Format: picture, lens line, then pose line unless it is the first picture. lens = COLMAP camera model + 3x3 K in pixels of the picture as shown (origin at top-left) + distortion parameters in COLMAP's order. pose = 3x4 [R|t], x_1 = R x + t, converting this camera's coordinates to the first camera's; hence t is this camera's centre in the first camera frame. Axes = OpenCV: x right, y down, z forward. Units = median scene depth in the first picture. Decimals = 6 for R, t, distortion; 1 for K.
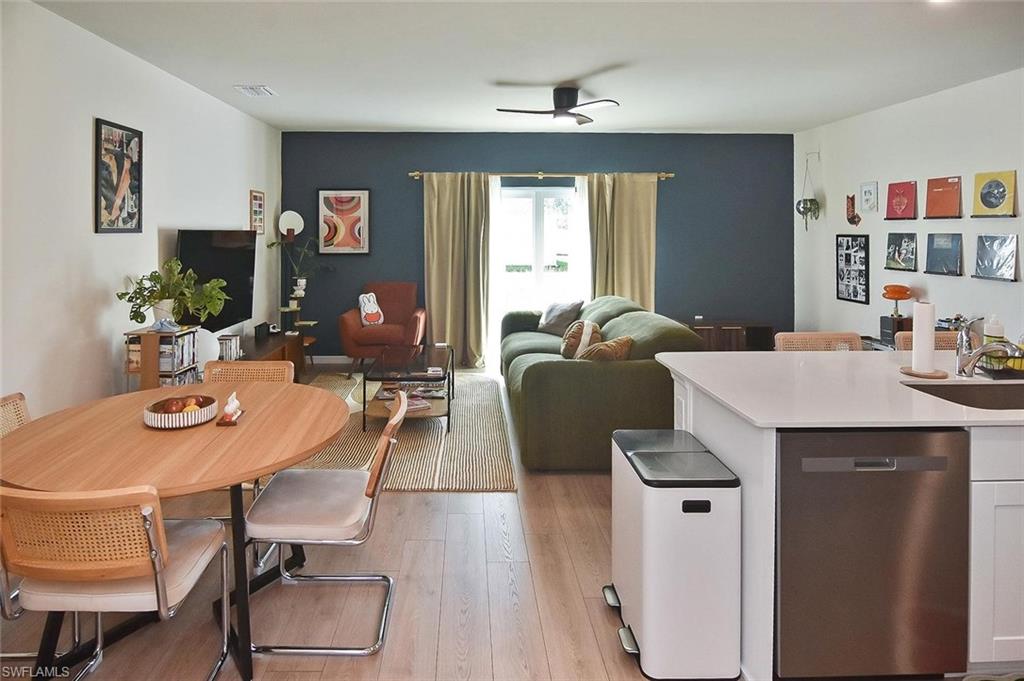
lens RADIAL K [[571.5, 0, 491.1], [0, 571.5, 219.9], [0, 0, 1]] dist [-0.009066, -0.005728]
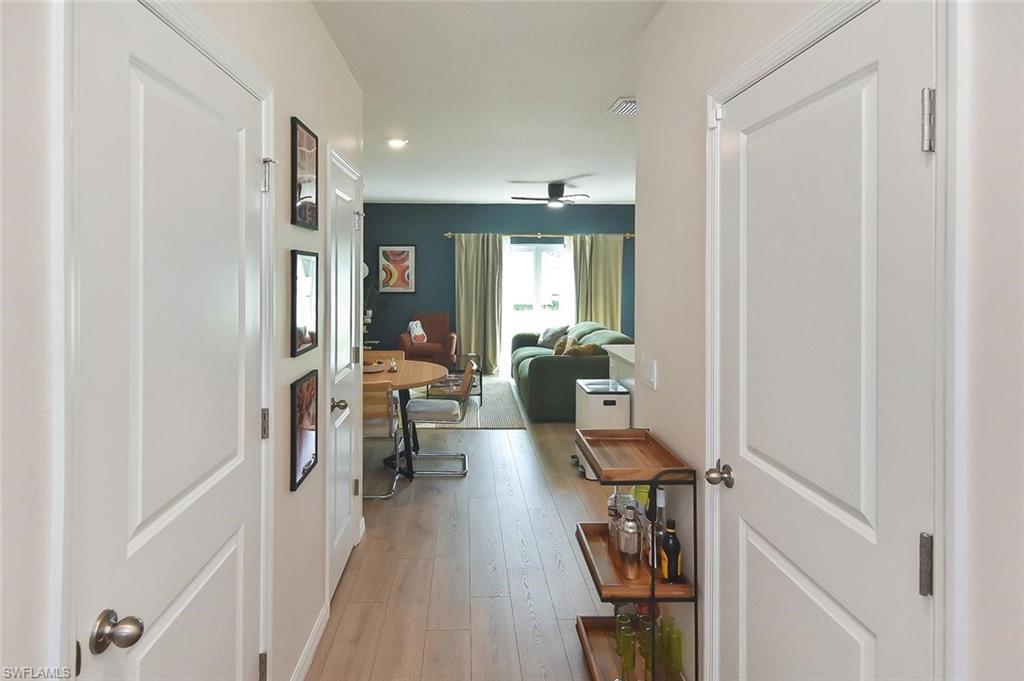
lens RADIAL K [[571.5, 0, 502.1], [0, 571.5, 256.1], [0, 0, 1]] dist [-0.009066, -0.005728]
pose [[0.999703, 0.001138, 0.024336, -0.042359], [-0.000969, 0.999975, -0.006990, -0.021336], [-0.024344, 0.006964, 0.999679, -0.436199]]
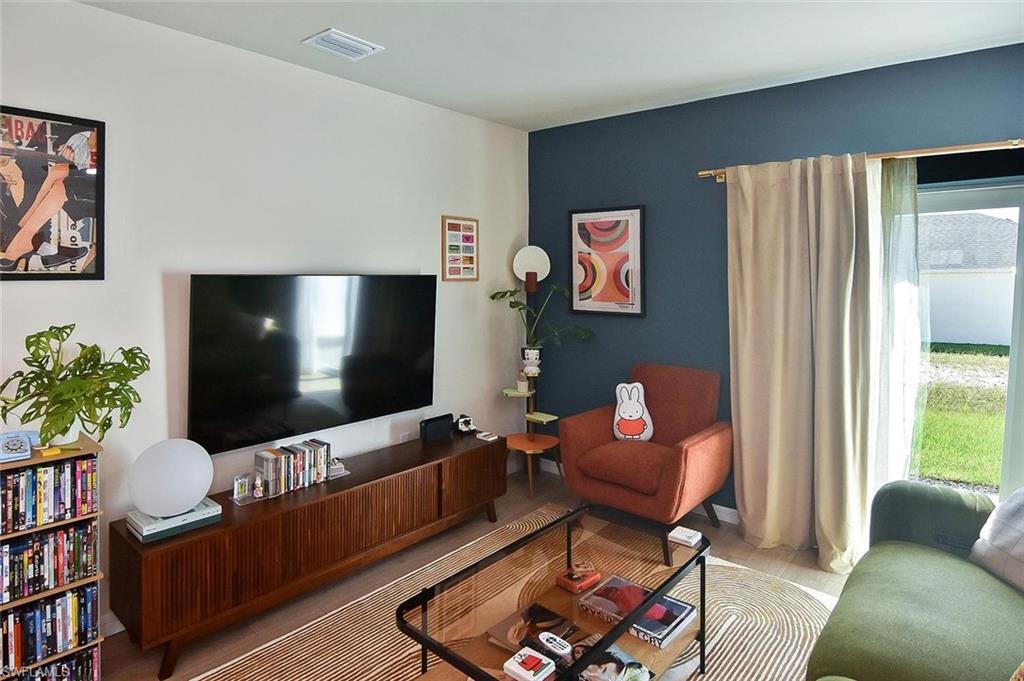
lens RADIAL K [[571.5, 0, 510.6], [0, 571.5, 264.7], [0, 0, 1]] dist [-0.009066, -0.005728]
pose [[0.739526, -0.002482, -0.673123, 0.098473], [0.006563, 0.999972, 0.003524, 0.004373], [0.673096, -0.007024, 0.739522, 0.531355]]
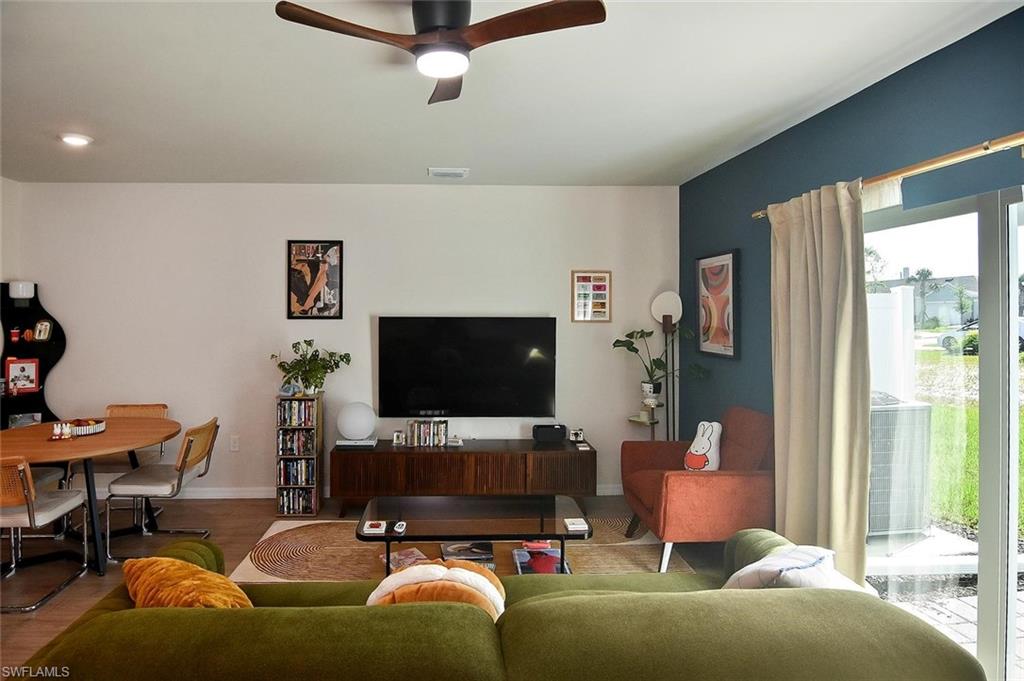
lens RADIAL K [[571.5, 0, 484.3], [0, 571.5, 299.4], [0, 0, 1]] dist [-0.009066, -0.005728]
pose [[0.014634, -0.018083, -0.999729, 0.435593], [0.017001, 0.999696, -0.017834, 0.004465], [0.999748, -0.016735, 0.014937, 0.828520]]
